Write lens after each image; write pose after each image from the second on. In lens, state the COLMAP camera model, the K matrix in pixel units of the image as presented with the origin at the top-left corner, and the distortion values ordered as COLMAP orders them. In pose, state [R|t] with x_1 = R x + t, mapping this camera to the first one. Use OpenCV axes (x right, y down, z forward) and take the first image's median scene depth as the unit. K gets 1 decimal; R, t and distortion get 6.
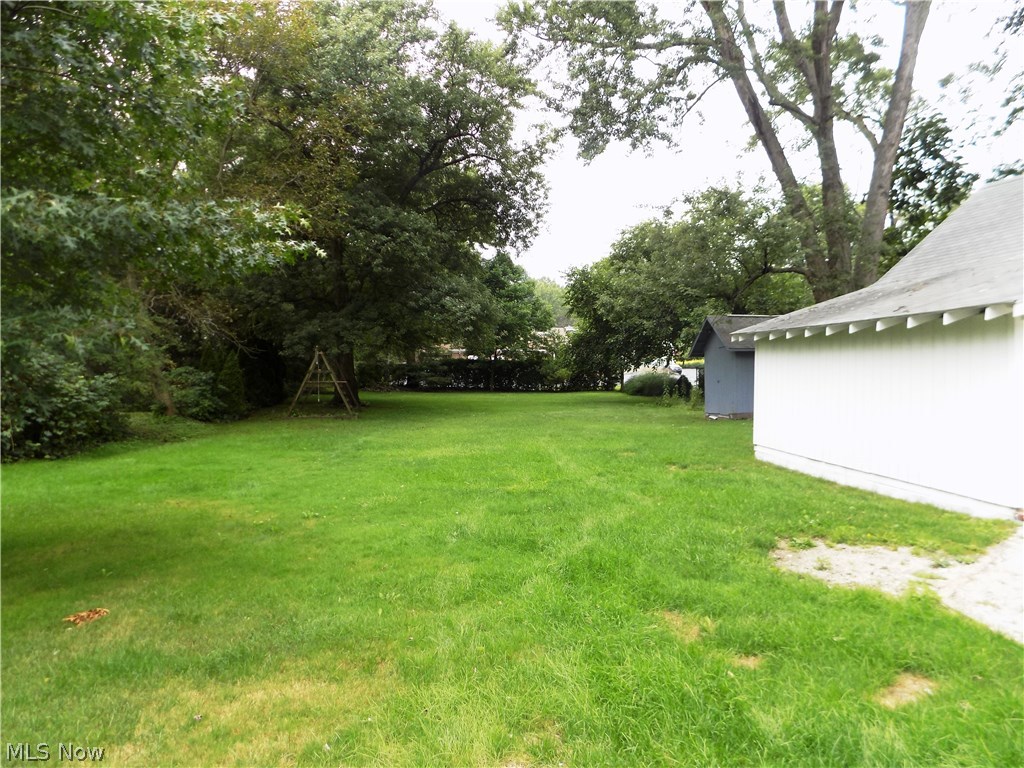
lens RADIAL K [[683.5, 0, 511.4], [0, 683.5, 386.2], [0, 0, 1]] dist [-0.050149, 0.011650]
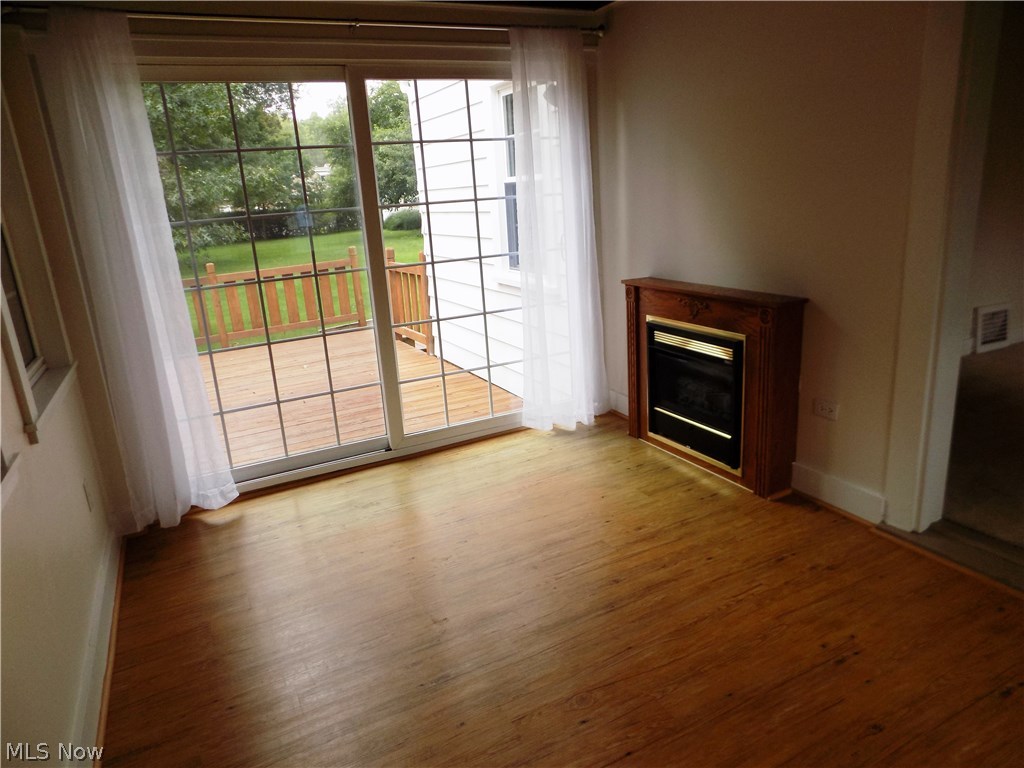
lens RADIAL K [[683.5, 0, 511.1], [0, 683.5, 376.3], [0, 0, 1]] dist [-0.050149, 0.011650]
pose [[0.931847, -0.160215, 0.325564, -0.081262], [0.082948, 0.967539, 0.238721, -0.011184], [-0.353243, -0.195447, 0.914888, -0.277900]]
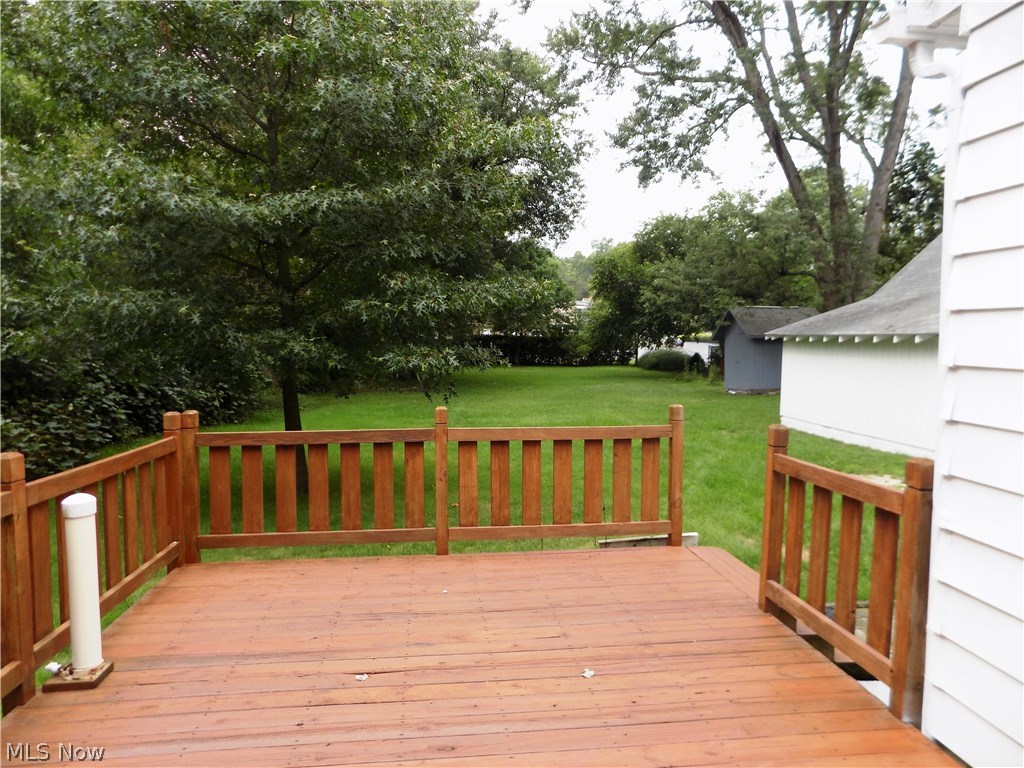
lens RADIAL K [[683.5, 0, 510.3], [0, 683.5, 382.2], [0, 0, 1]] dist [-0.050149, 0.011650]
pose [[0.999916, 0.007382, 0.010657, -0.083459], [-0.007797, 0.999191, 0.039449, -0.012669], [-0.010357, -0.039529, 0.999165, -0.146722]]
